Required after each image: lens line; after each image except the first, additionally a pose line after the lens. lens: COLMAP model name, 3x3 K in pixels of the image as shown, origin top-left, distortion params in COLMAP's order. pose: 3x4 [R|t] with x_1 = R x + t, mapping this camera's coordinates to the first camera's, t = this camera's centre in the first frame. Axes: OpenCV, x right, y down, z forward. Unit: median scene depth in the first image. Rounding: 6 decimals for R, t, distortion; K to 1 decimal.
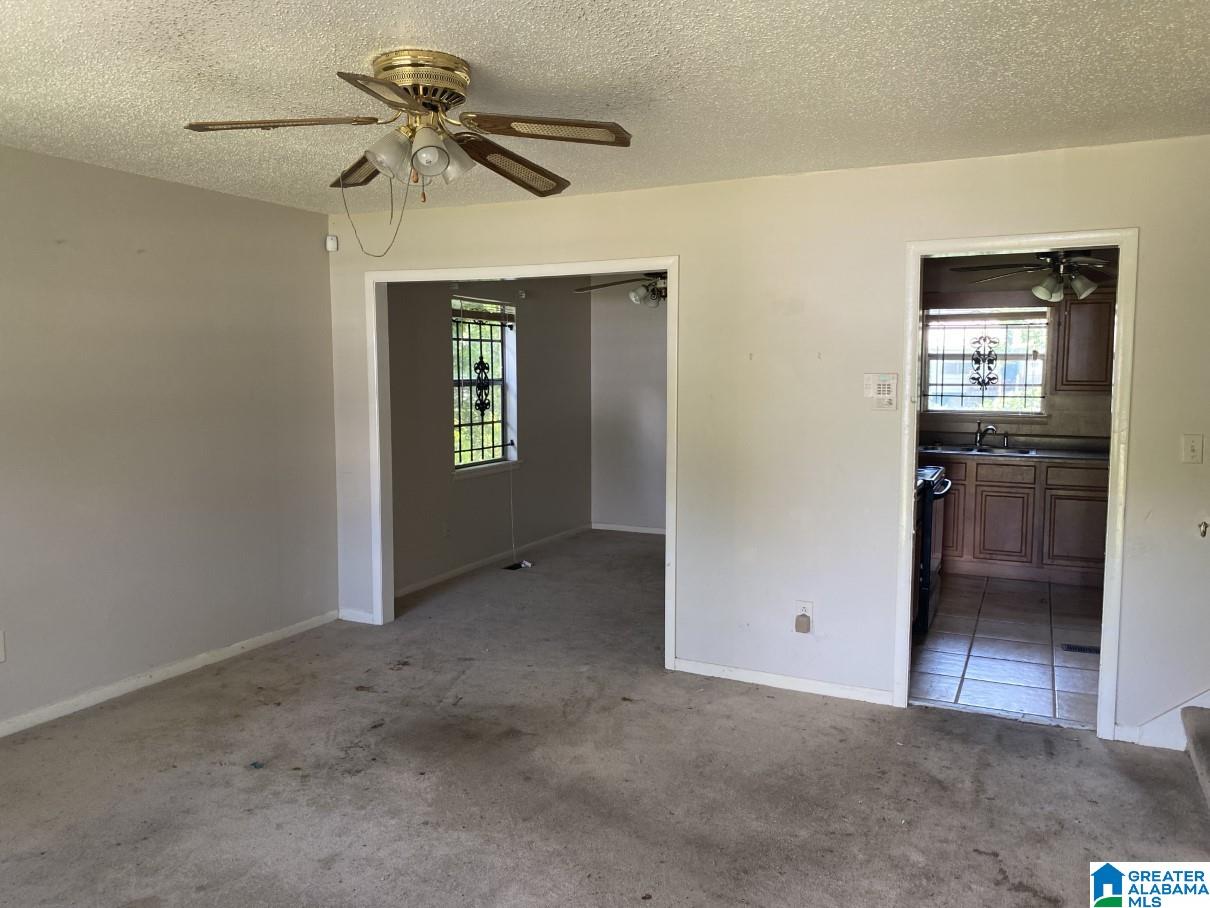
lens RADIAL K [[929.7, 0, 607.5], [0, 929.7, 458.1], [0, 0, 1]] dist [0.063596, -0.098327]
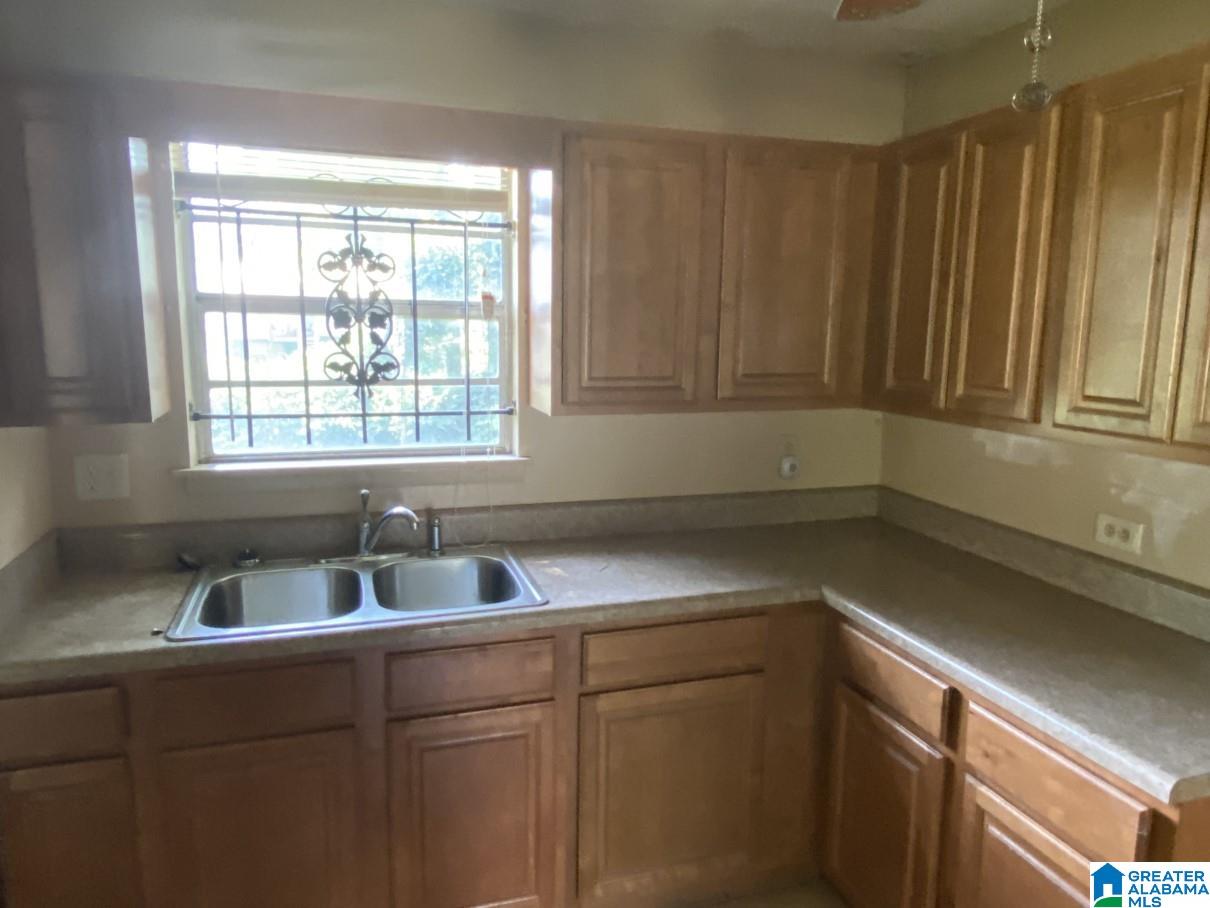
lens RADIAL K [[798.2, 0, 608.8], [0, 798.2, 445.2], [0, 0, 1]] dist [0.059715, -0.101880]
pose [[0.732459, -0.094814, 0.674176, 0.258165], [0.053799, 0.995219, 0.081515, -0.074976], [-0.678682, -0.023436, 0.734058, 0.705532]]
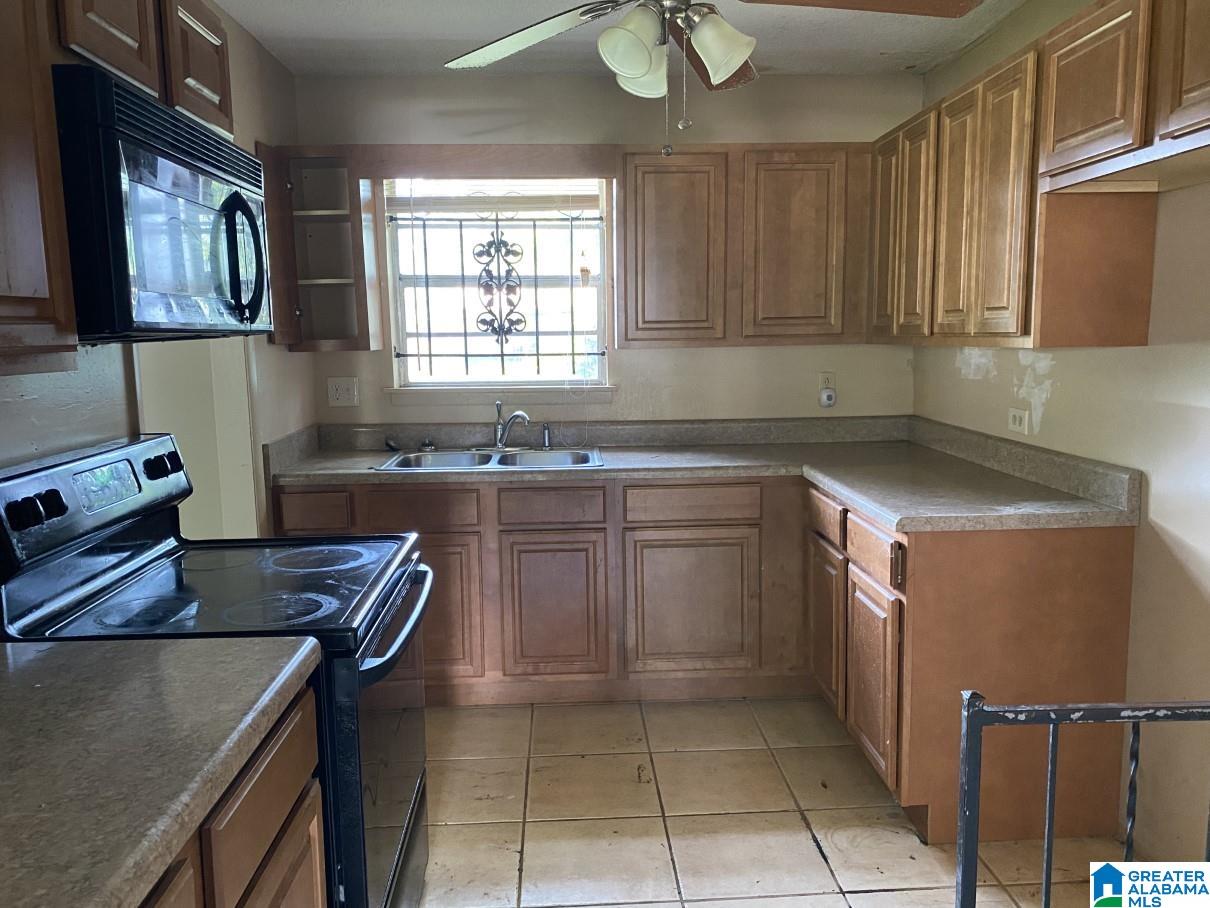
lens RADIAL K [[929.7, 0, 607.5], [0, 929.7, 458.1], [0, 0, 1]] dist [0.063596, -0.098327]
pose [[0.886432, -0.078294, 0.456188, 0.206519], [0.061150, 0.996760, 0.052248, -0.031217], [-0.458801, -0.018418, 0.888348, 0.498271]]
